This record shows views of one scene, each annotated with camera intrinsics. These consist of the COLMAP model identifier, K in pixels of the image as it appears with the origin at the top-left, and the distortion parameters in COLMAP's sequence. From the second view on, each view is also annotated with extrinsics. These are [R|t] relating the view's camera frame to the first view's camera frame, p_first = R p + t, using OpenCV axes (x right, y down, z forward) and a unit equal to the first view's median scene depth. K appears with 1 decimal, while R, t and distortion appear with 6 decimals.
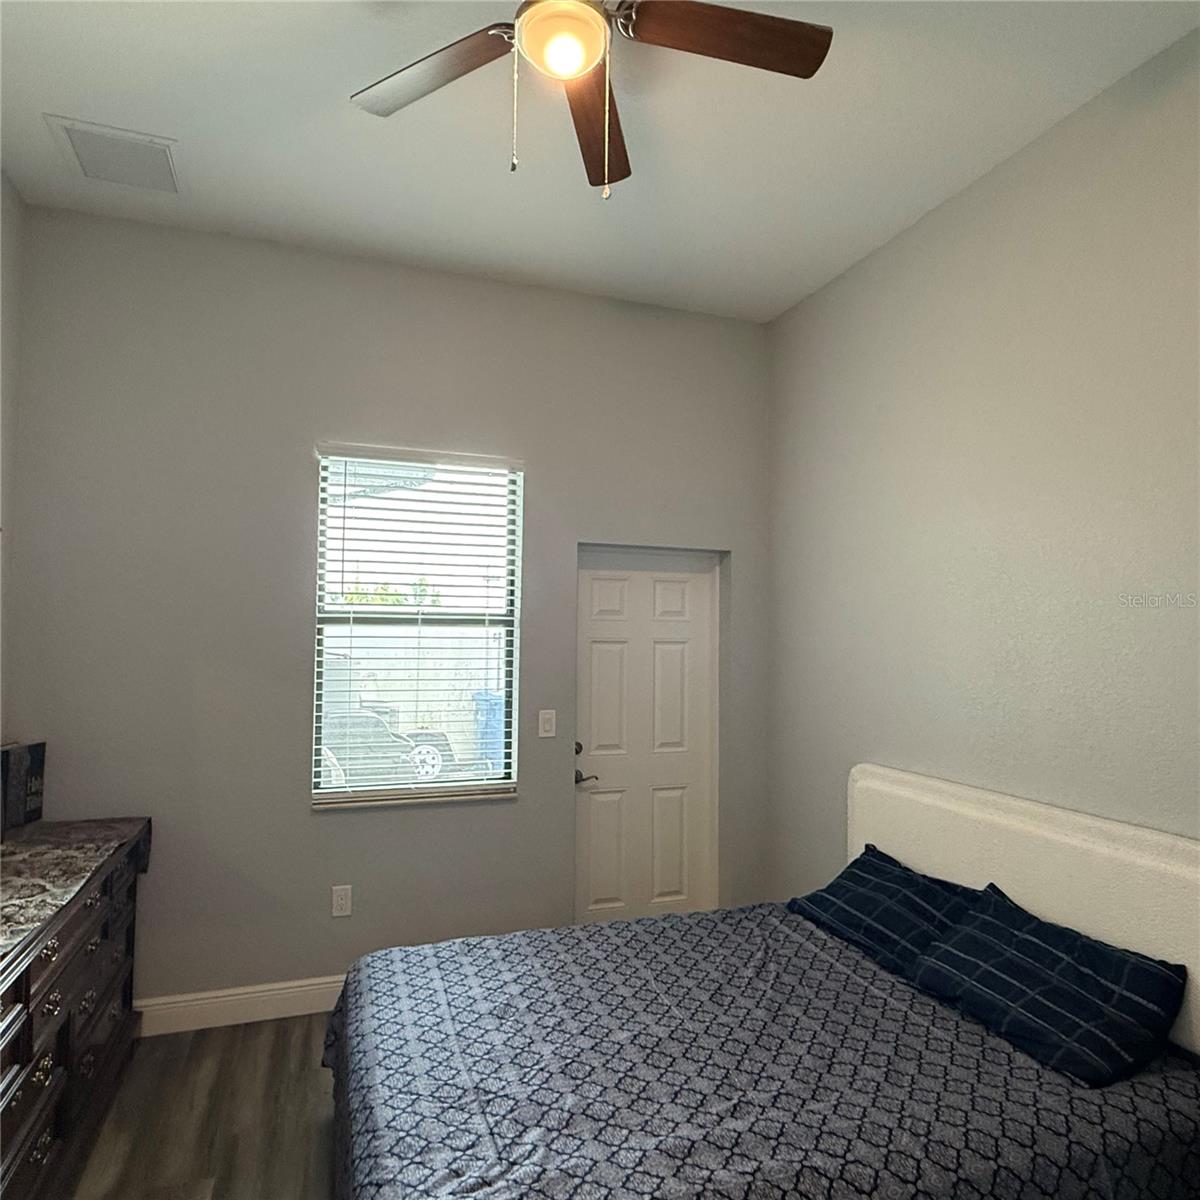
lens RADIAL K [[787.5, 0, 600.0], [0, 787.5, 607.4], [0, 0, 1]] dist [-0.002718, 0.003329]
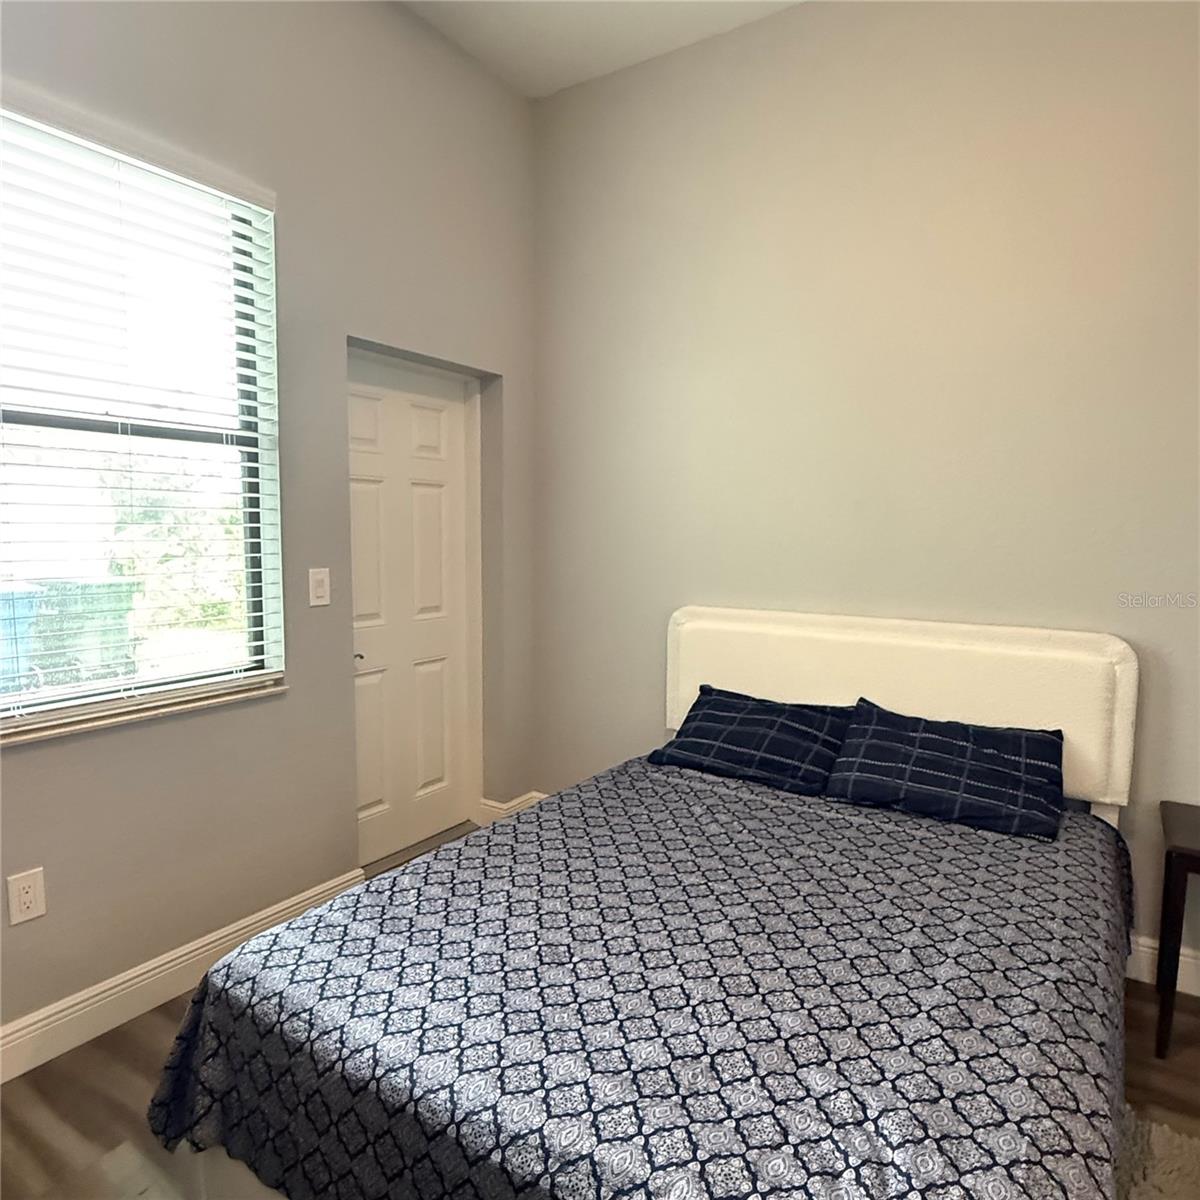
lens RADIAL K [[787.5, 0, 602.3], [0, 787.5, 609.7], [0, 0, 1]] dist [-0.002718, 0.003329]
pose [[0.794478, -0.070541, 0.603182, -0.408784], [-0.018713, 0.989916, 0.140417, 0.084277], [-0.607004, -0.122846, 0.785146, 0.371593]]
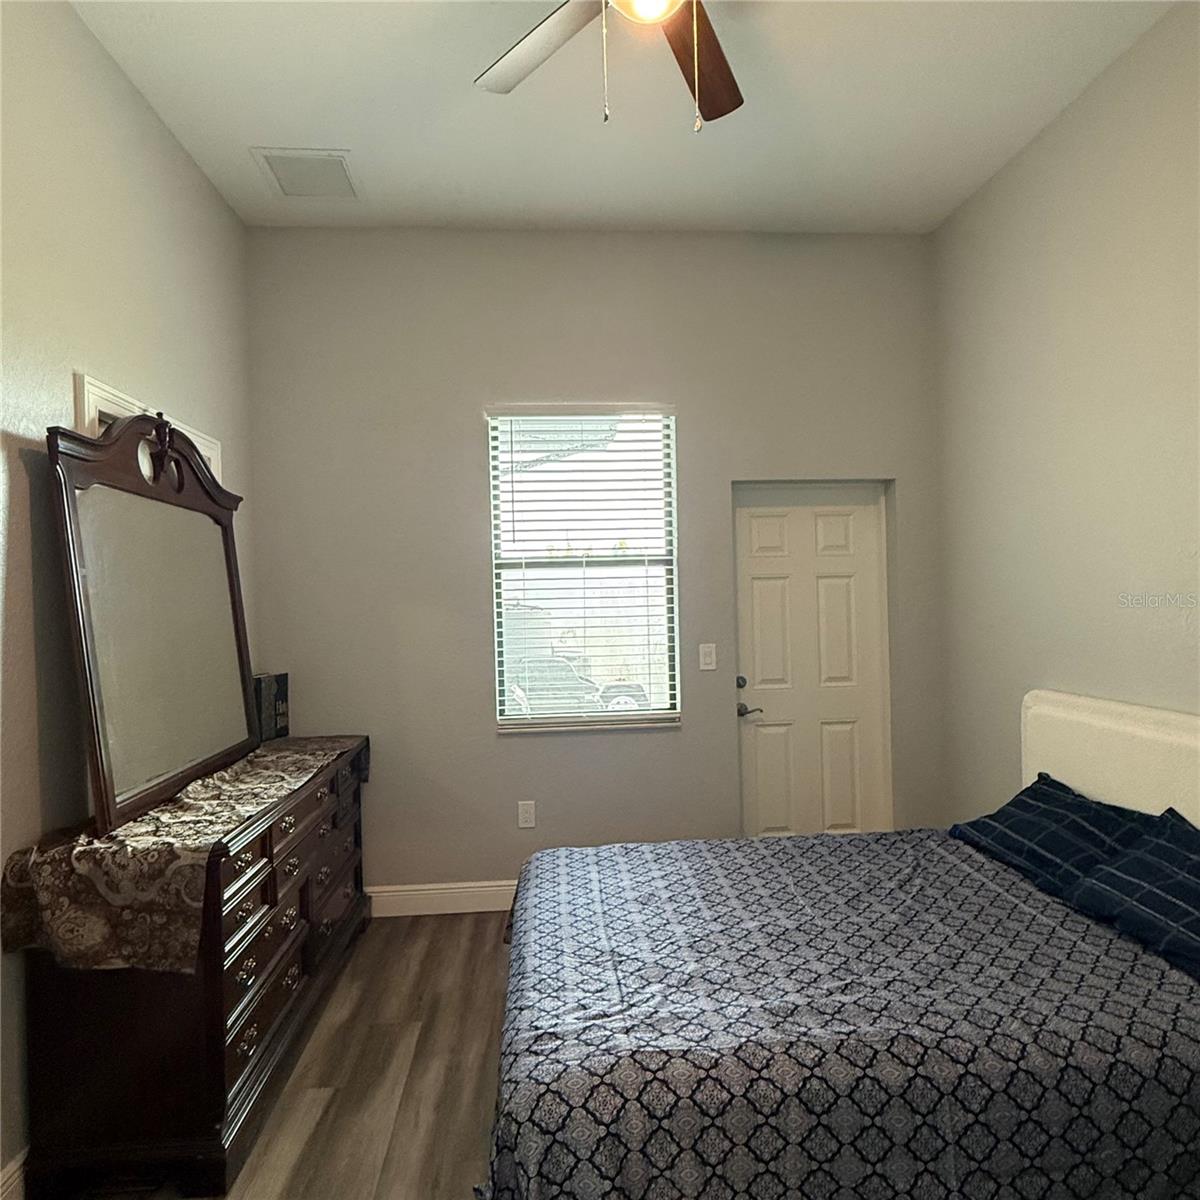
lens RADIAL K [[787.5, 0, 601.3], [0, 787.5, 606.0], [0, 0, 1]] dist [-0.002718, 0.003329]
pose [[0.965243, -0.032506, -0.259325, 0.095020], [0.044165, 0.998253, 0.039258, 0.045499], [0.257596, -0.049347, 0.964992, -0.053315]]
